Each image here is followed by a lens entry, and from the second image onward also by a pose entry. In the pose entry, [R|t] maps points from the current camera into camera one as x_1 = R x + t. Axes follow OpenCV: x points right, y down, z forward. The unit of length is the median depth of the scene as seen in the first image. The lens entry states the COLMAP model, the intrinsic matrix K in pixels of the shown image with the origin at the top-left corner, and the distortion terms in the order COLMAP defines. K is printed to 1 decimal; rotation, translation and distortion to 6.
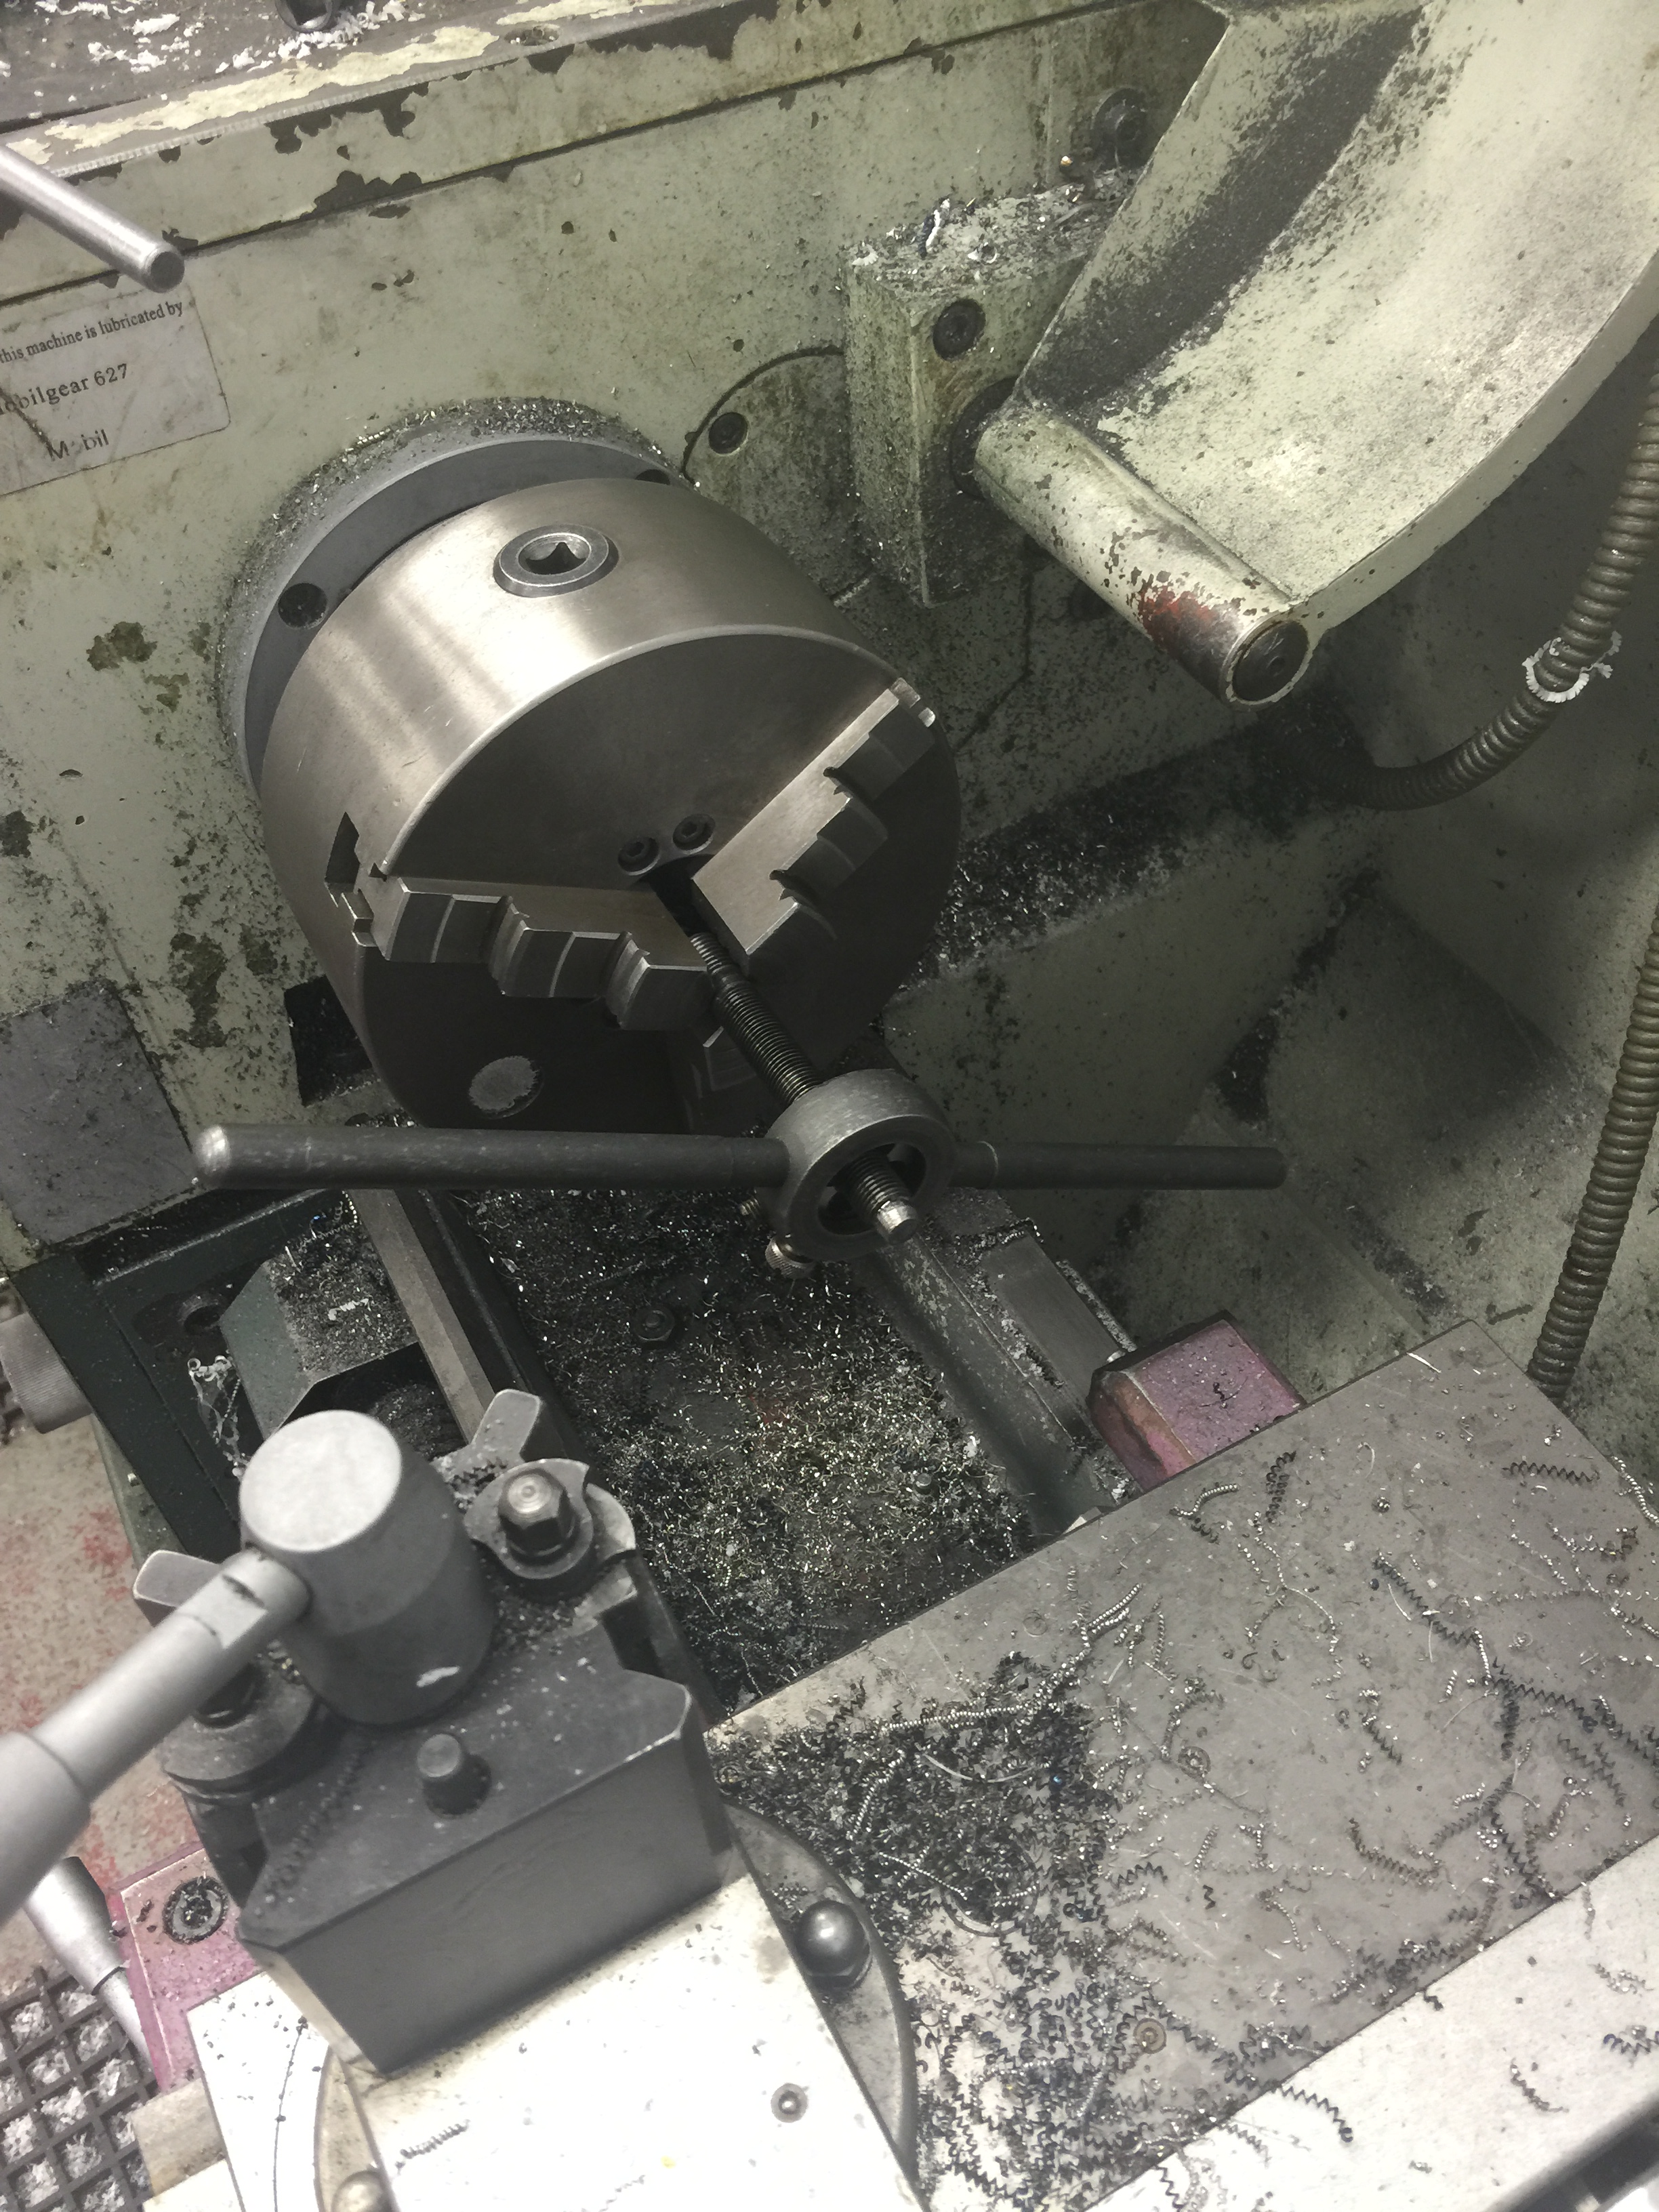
lens RADIAL K [[1887.6, 0, 837.1], [0, 1887.6, 1100.5], [0, 0, 1]] dist [0.099779, -0.188113]
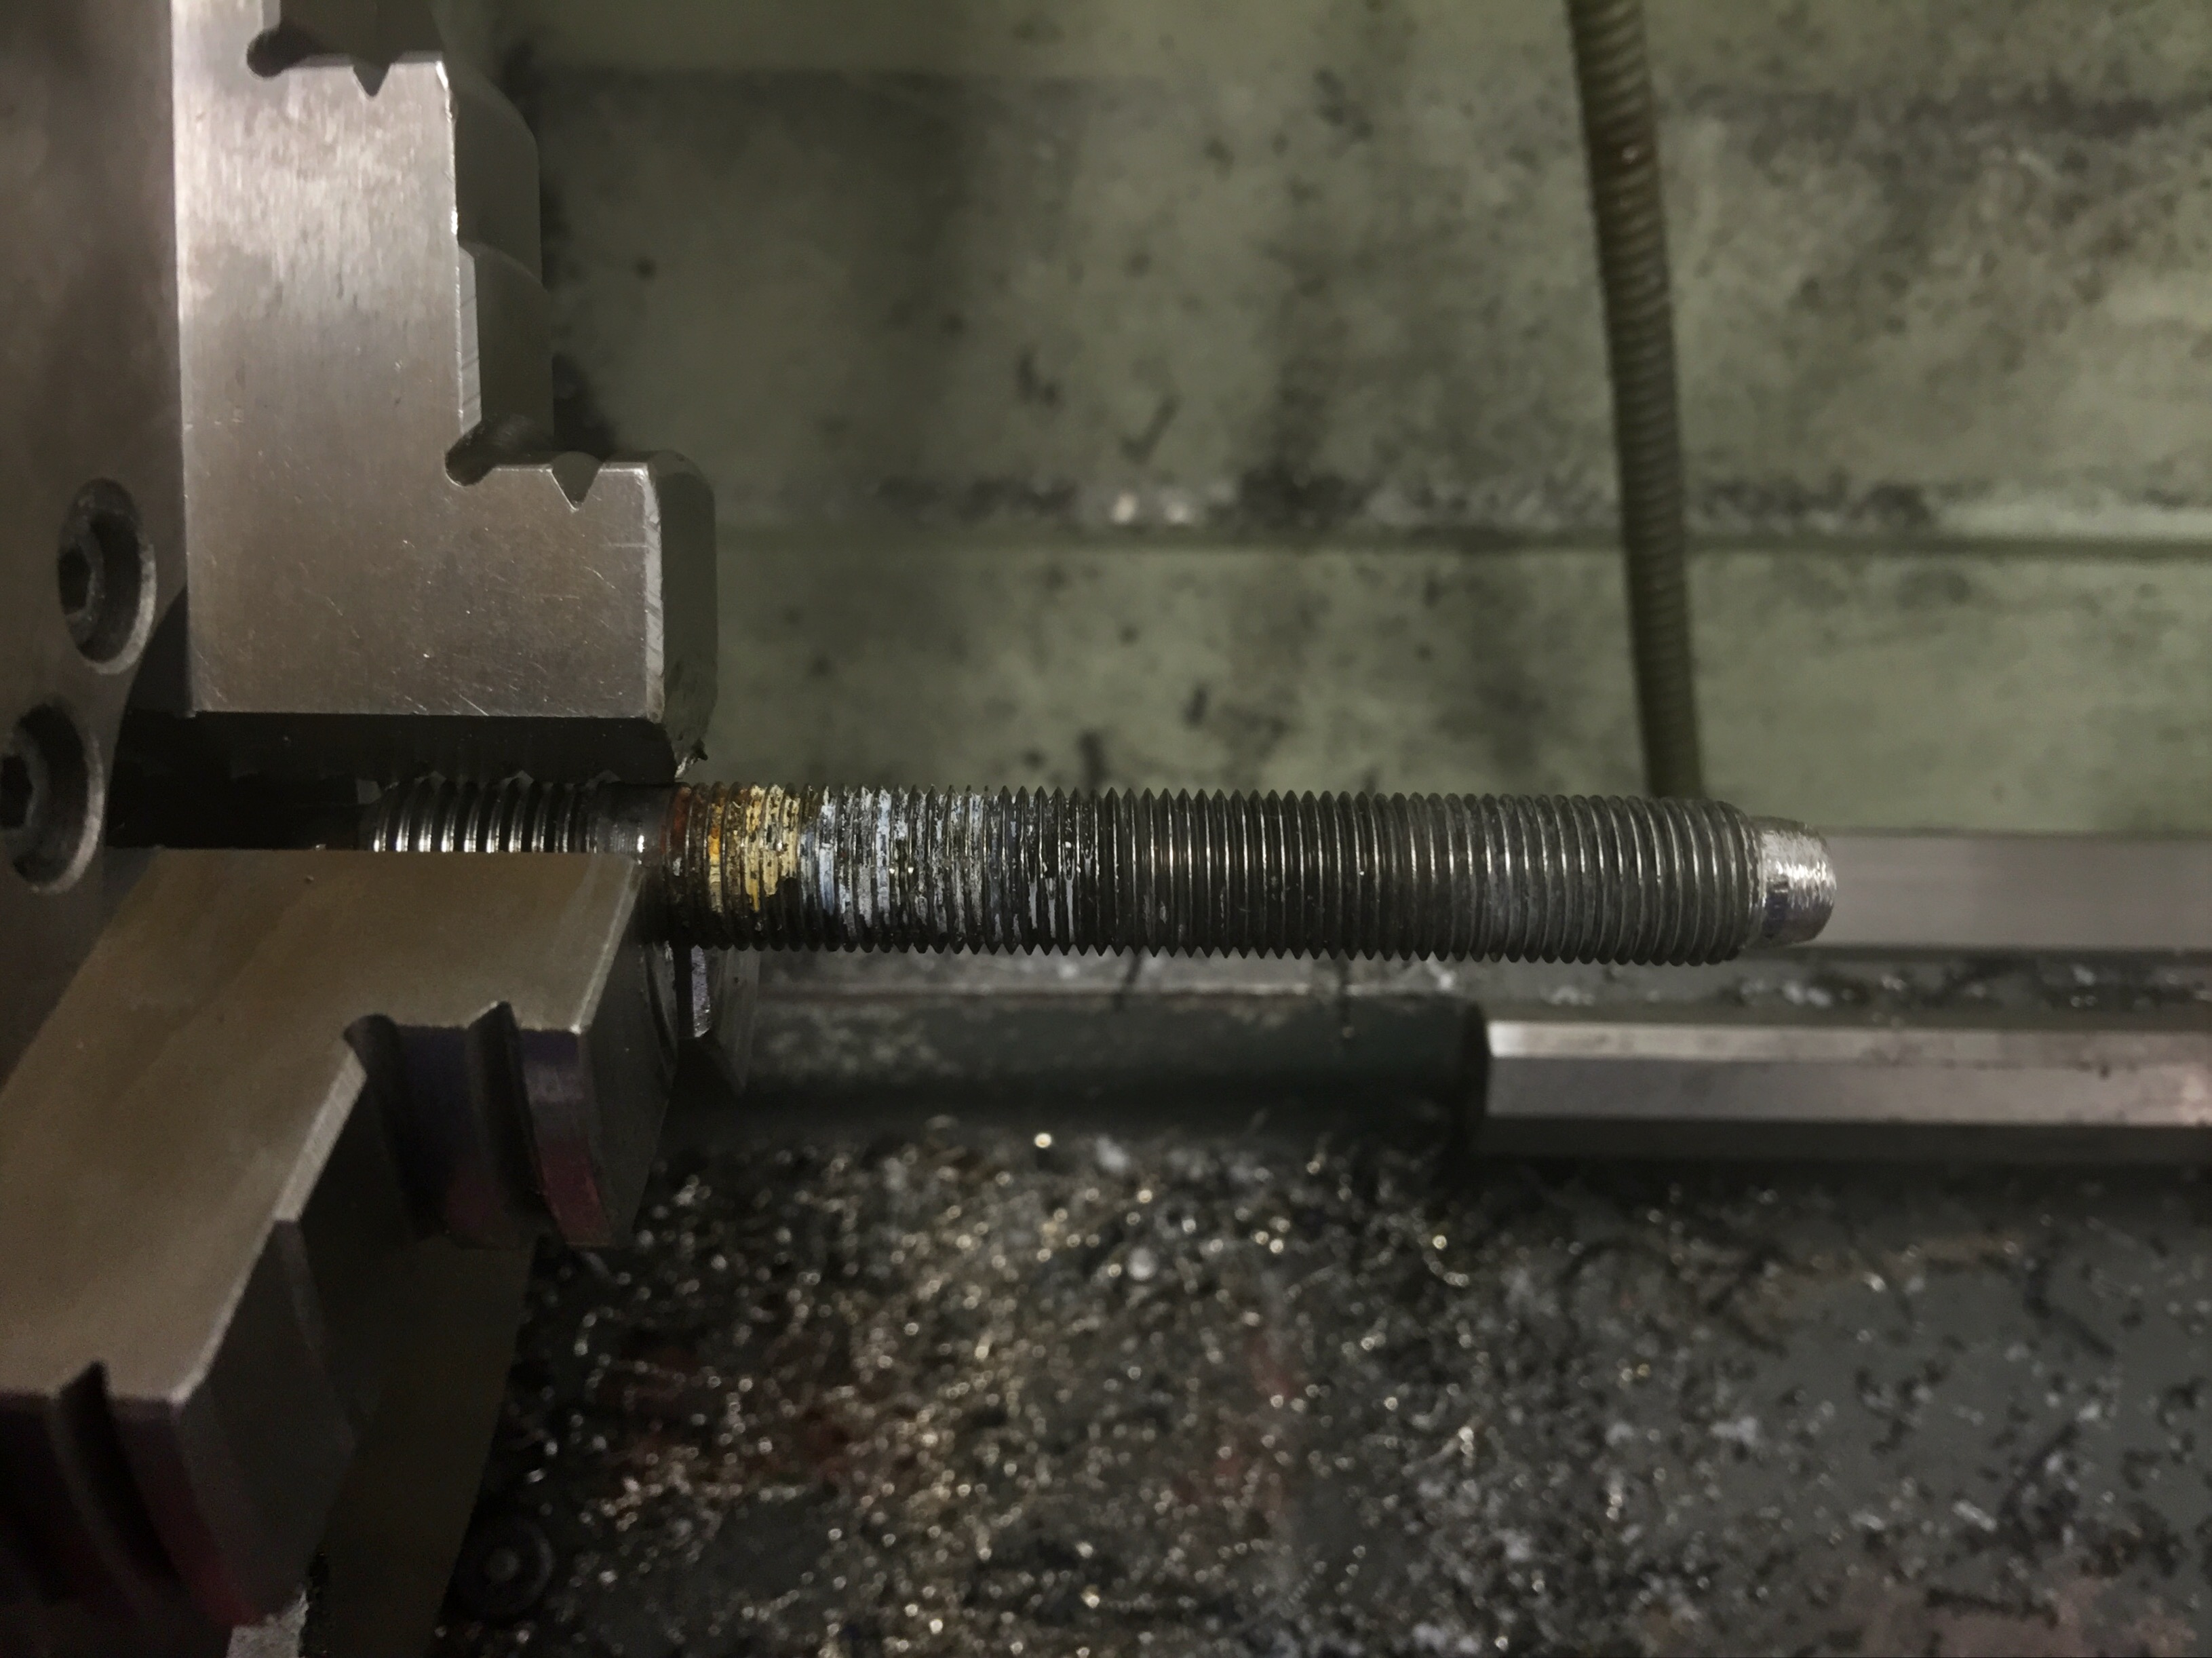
lens RADIAL K [[1895.5, 0, 1103.0], [0, 1895.5, 801.3], [0, 0, 1]] dist [0.088215, -0.174460]
pose [[0.479420, -0.737421, 0.475780, -0.273964], [0.636252, 0.665468, 0.390302, -0.240872], [-0.604433, 0.115598, 0.788224, 1.309457]]
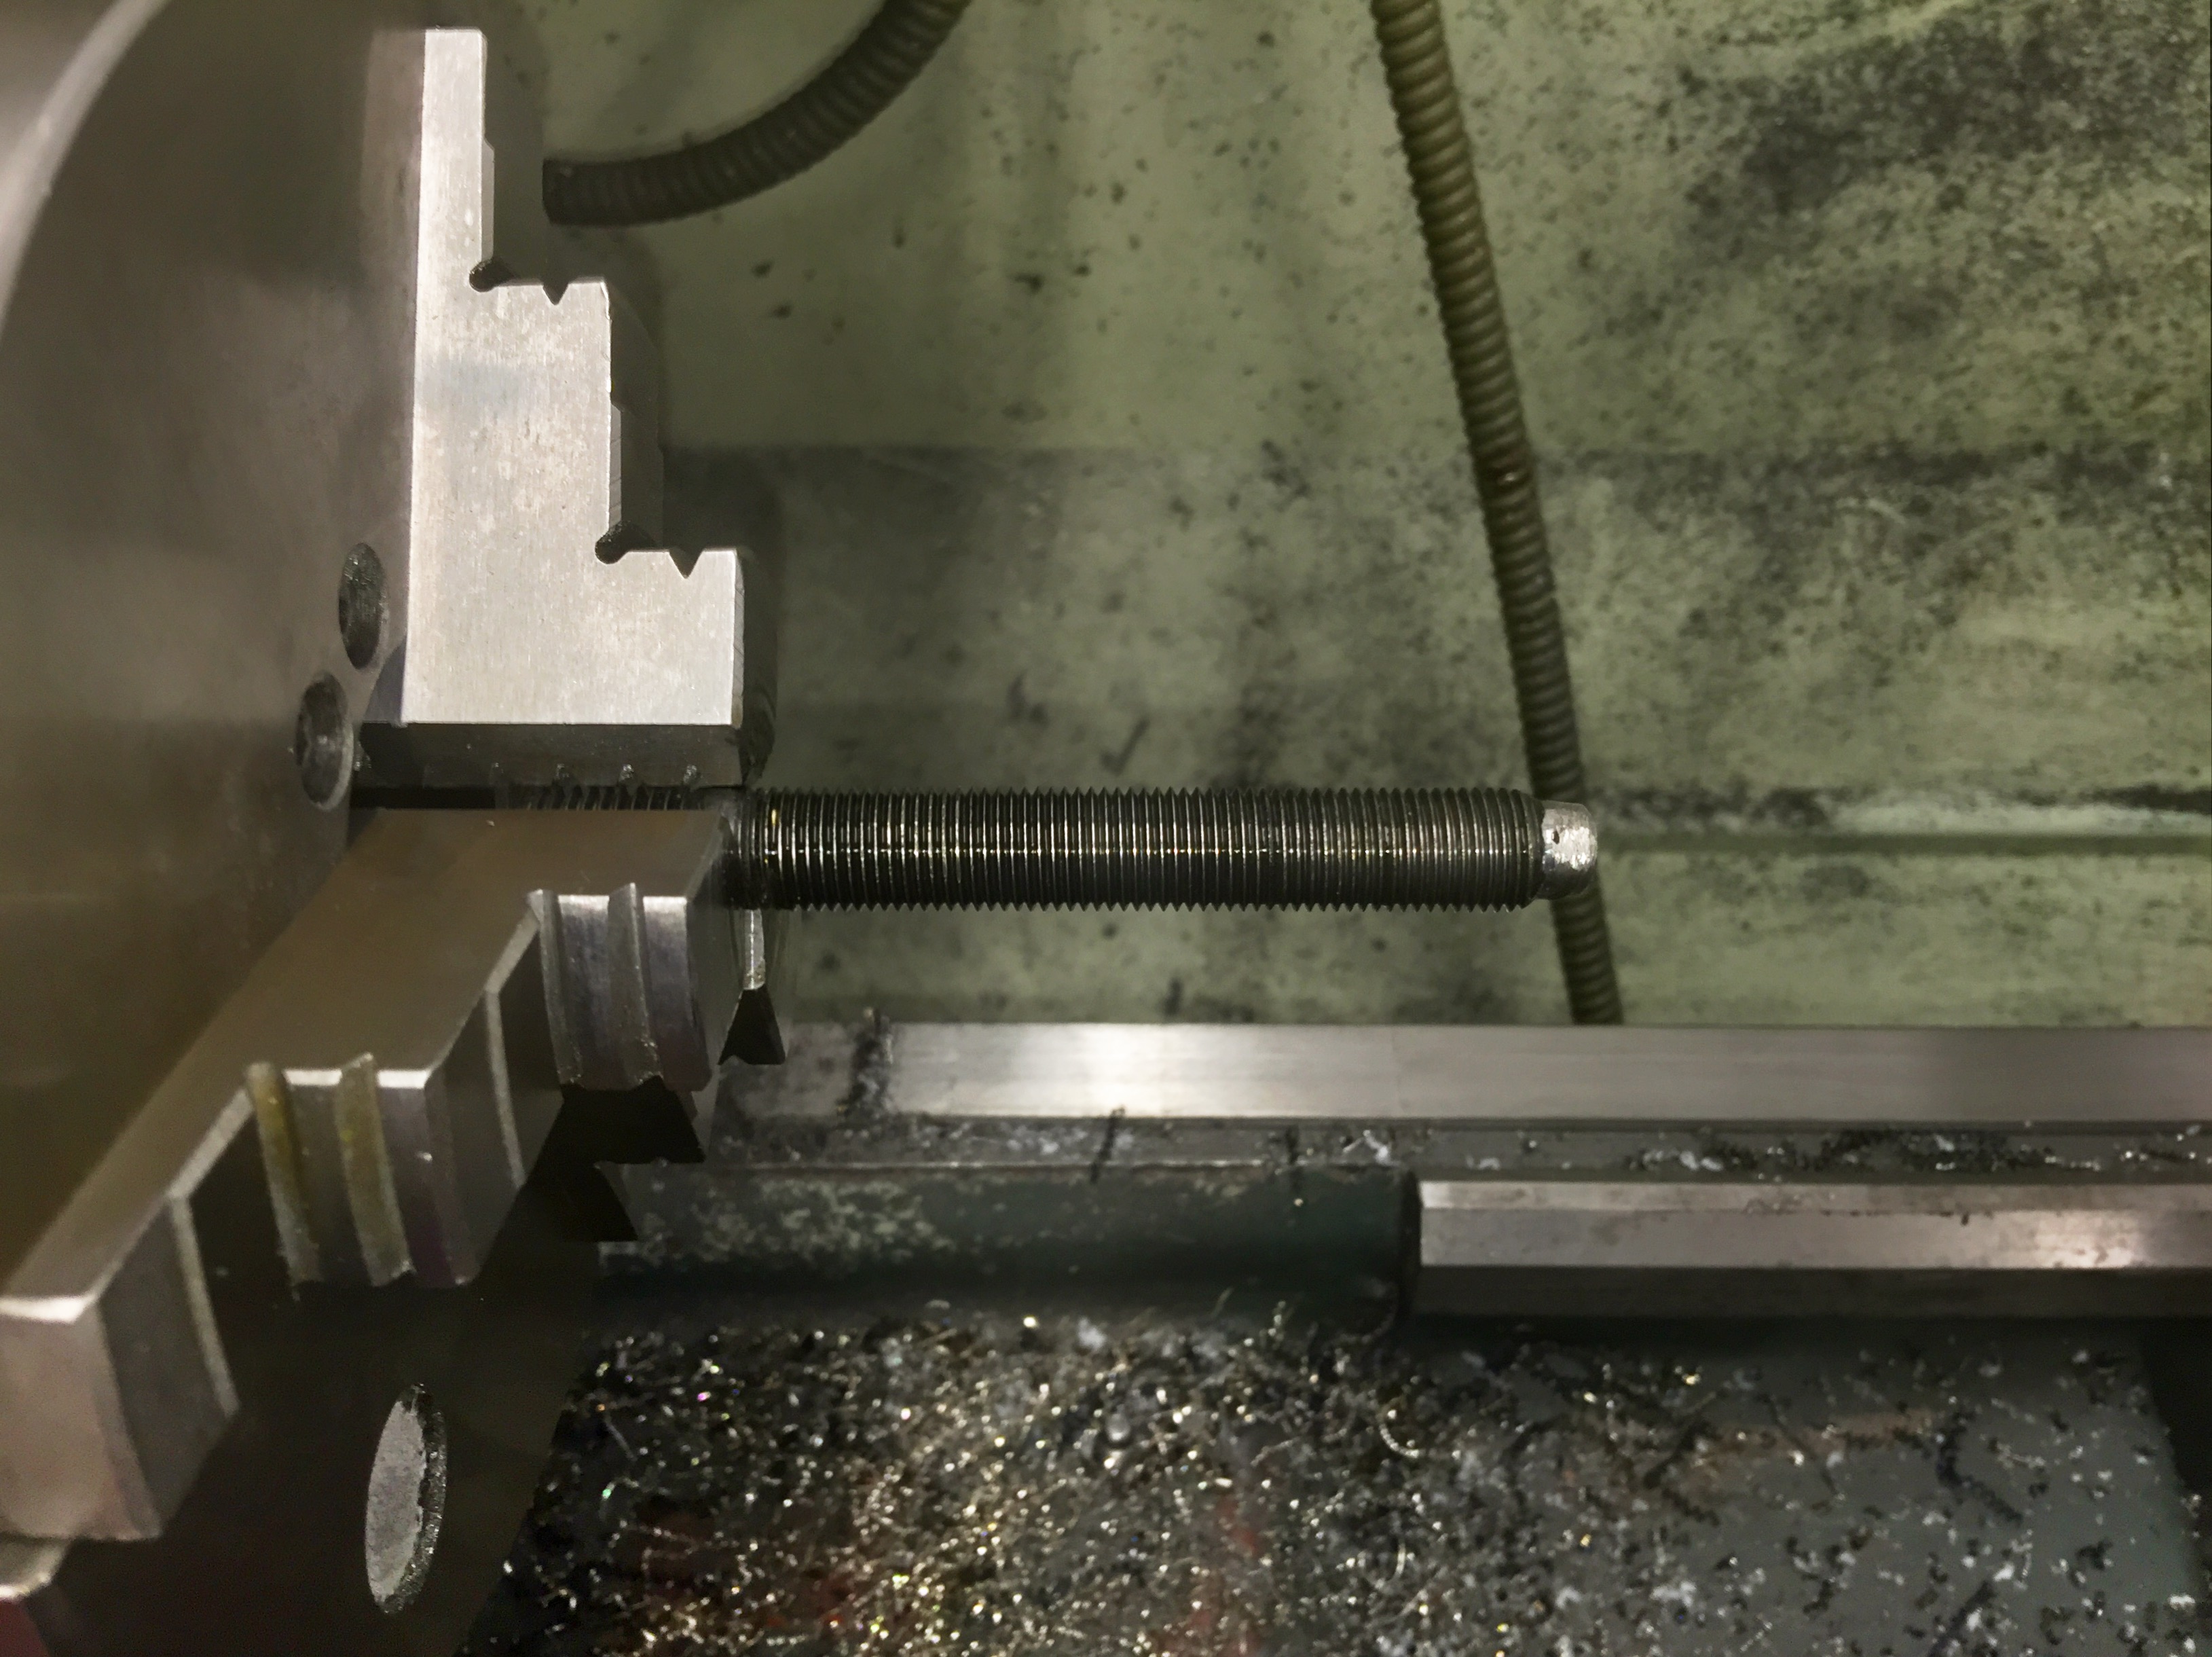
lens RADIAL K [[1876.4, 0, 1106.0], [0, 1876.4, 828.5], [0, 0, 1]] dist [0.098418, -0.163849]
pose [[0.470780, -0.630802, 0.616810, -0.461651], [0.642447, 0.724279, 0.250362, -0.192095], [-0.604672, 0.278402, 0.746234, 1.186515]]
